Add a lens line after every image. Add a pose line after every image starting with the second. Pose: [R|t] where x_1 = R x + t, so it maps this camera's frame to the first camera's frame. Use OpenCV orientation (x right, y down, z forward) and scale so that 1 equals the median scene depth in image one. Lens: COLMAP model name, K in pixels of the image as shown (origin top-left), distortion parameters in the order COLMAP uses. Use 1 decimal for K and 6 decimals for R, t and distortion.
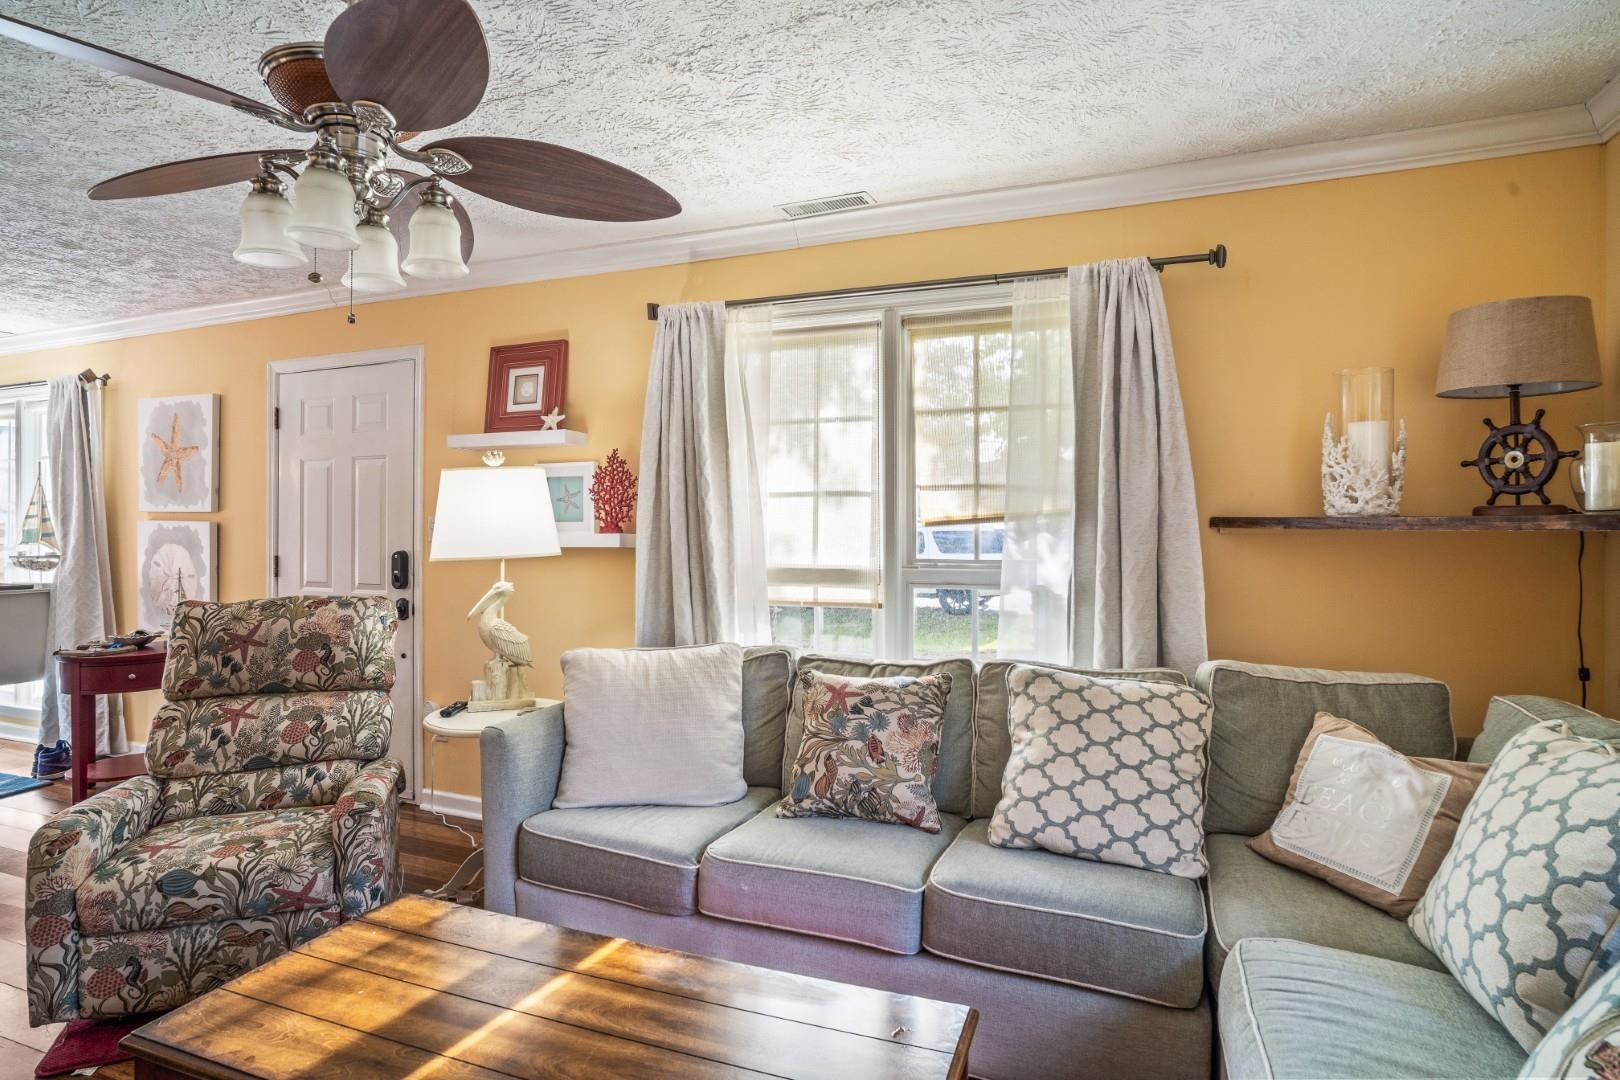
lens RADIAL K [[871.7, 0, 810.0], [0, 871.7, 540.0], [0, 0, 1]] dist [-0.012824, 0.000907]
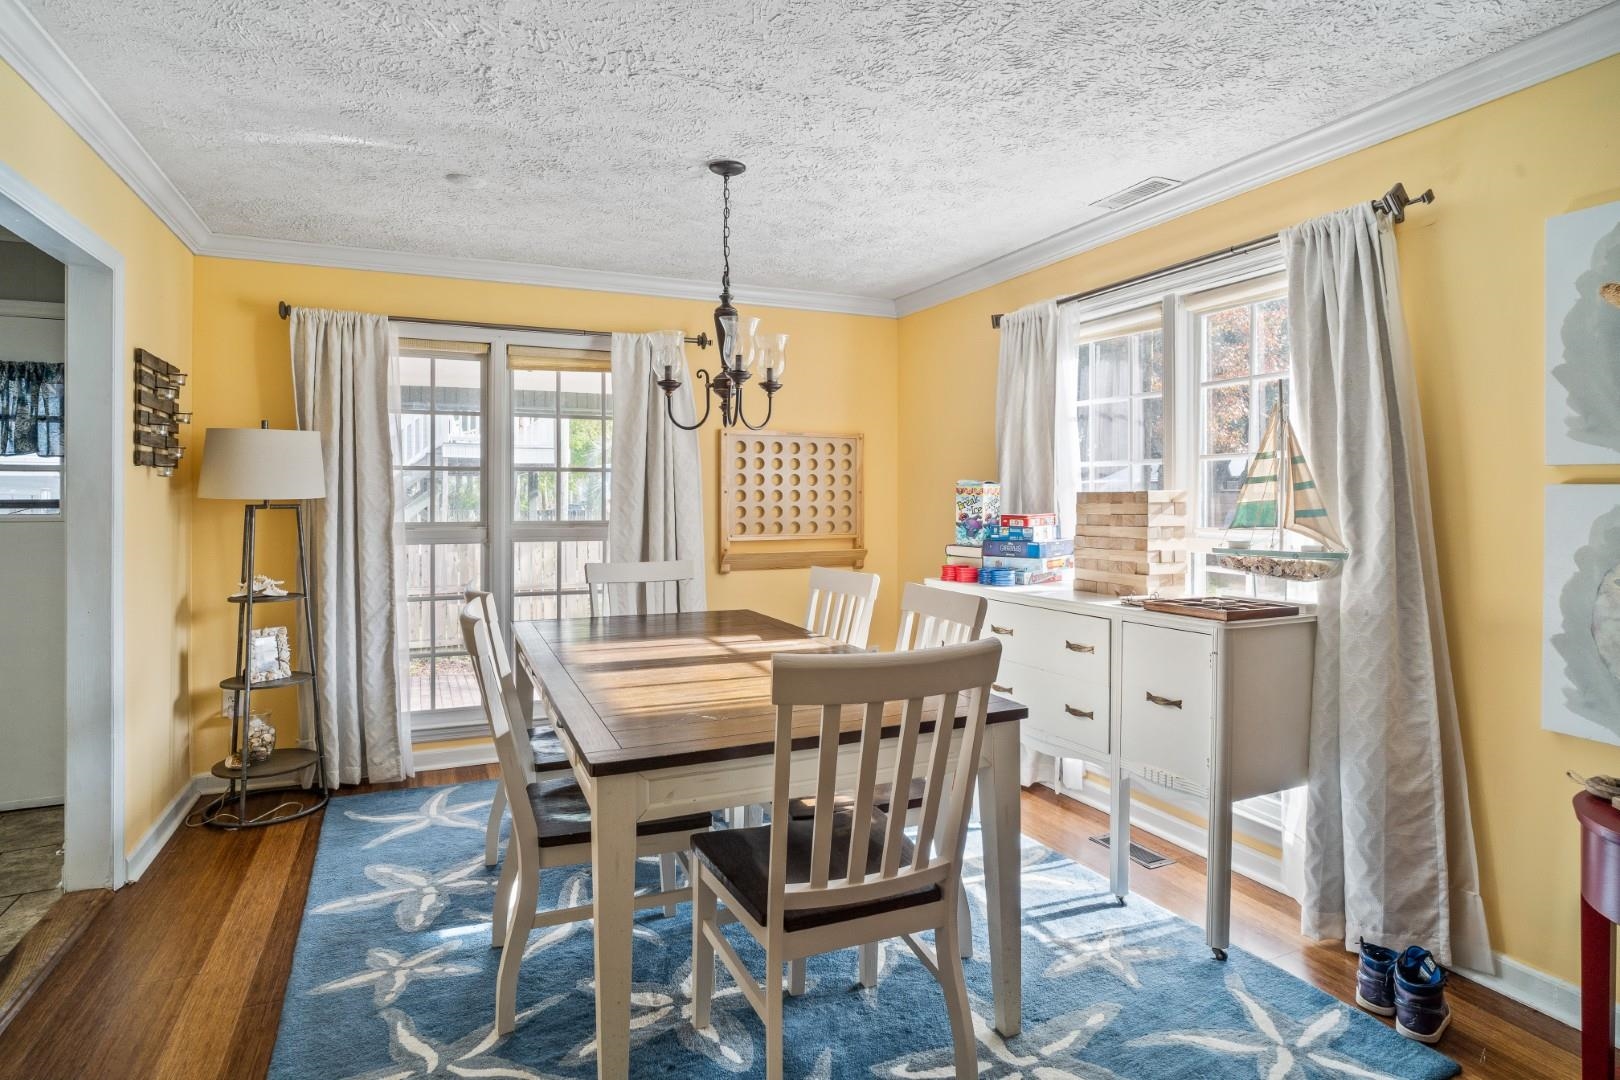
lens RADIAL K [[908.2, 0, 846.1], [0, 908.2, 494.6], [0, 0, 1]] dist [-0.001370, 0.000279]
pose [[0.749135, -0.002266, -0.662414, -0.938905], [-0.008159, 0.999887, -0.012648, -0.010410], [0.662367, 0.014879, 0.749031, 0.504814]]
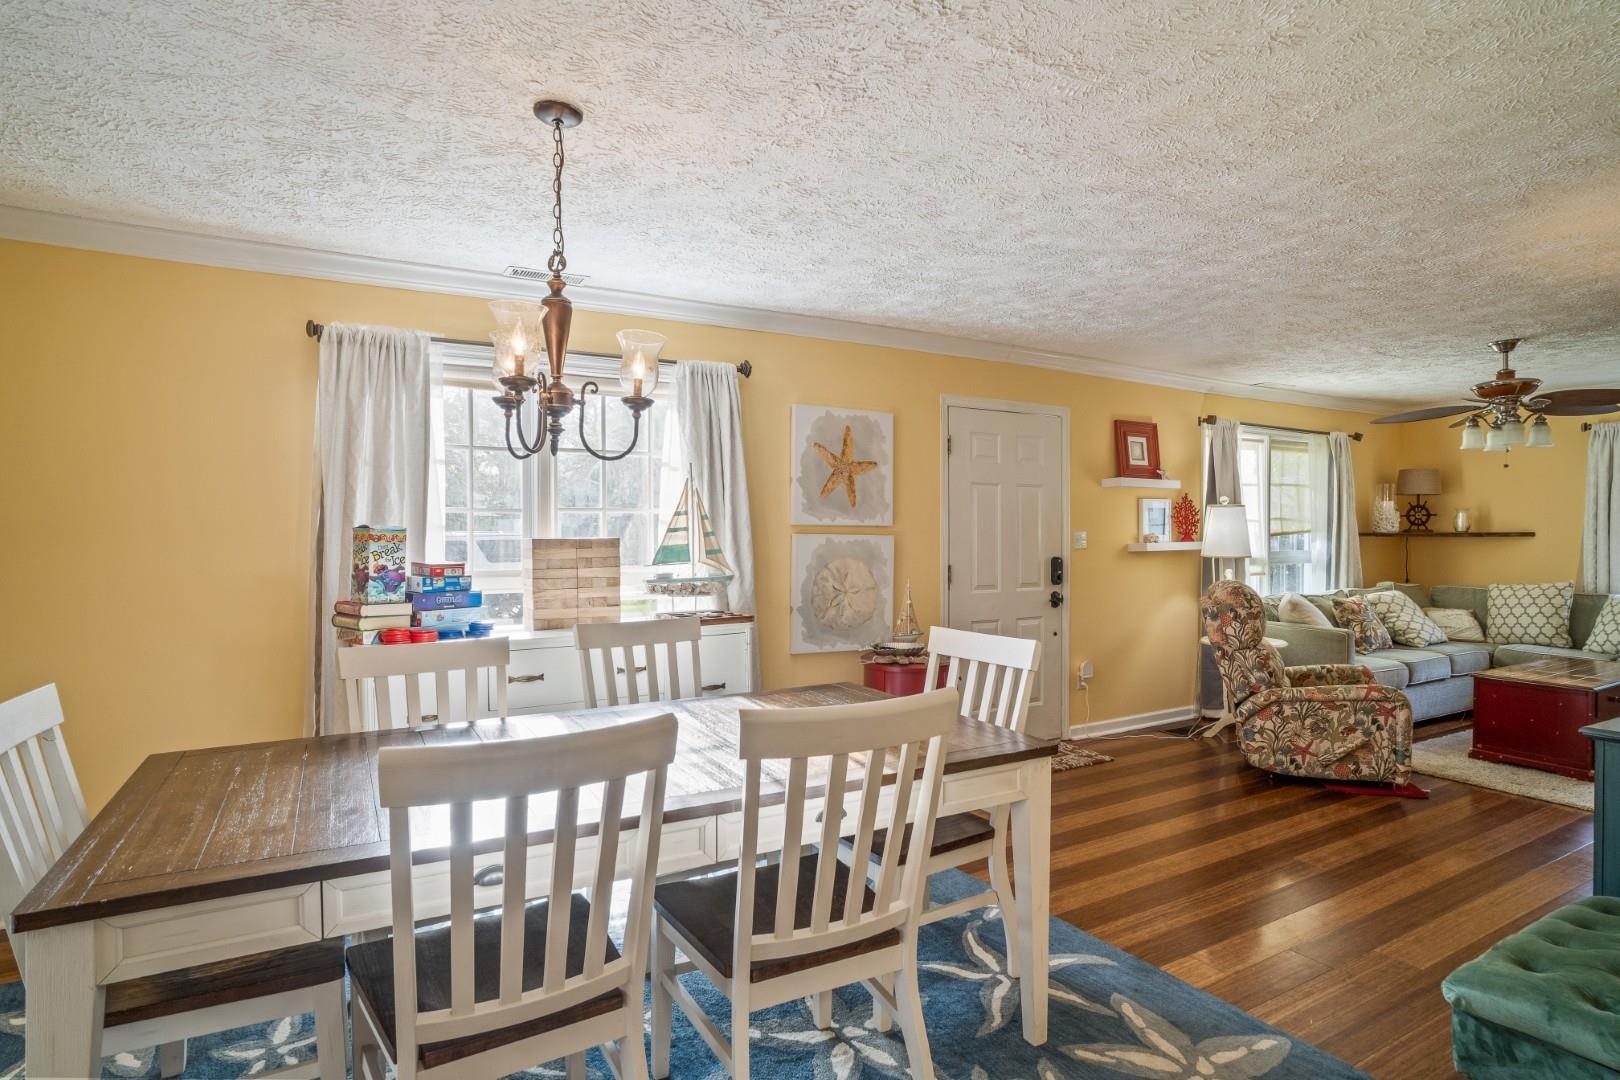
lens RADIAL K [[871.7, 0, 810.0], [0, 871.7, 540.0], [0, 0, 1]] dist [-0.012824, 0.000907]
pose [[0.590022, -0.008464, 0.807343, -1.946228], [0.015956, 0.999872, -0.001179, -0.019209], [-0.807230, 0.013578, 0.590081, 0.553560]]
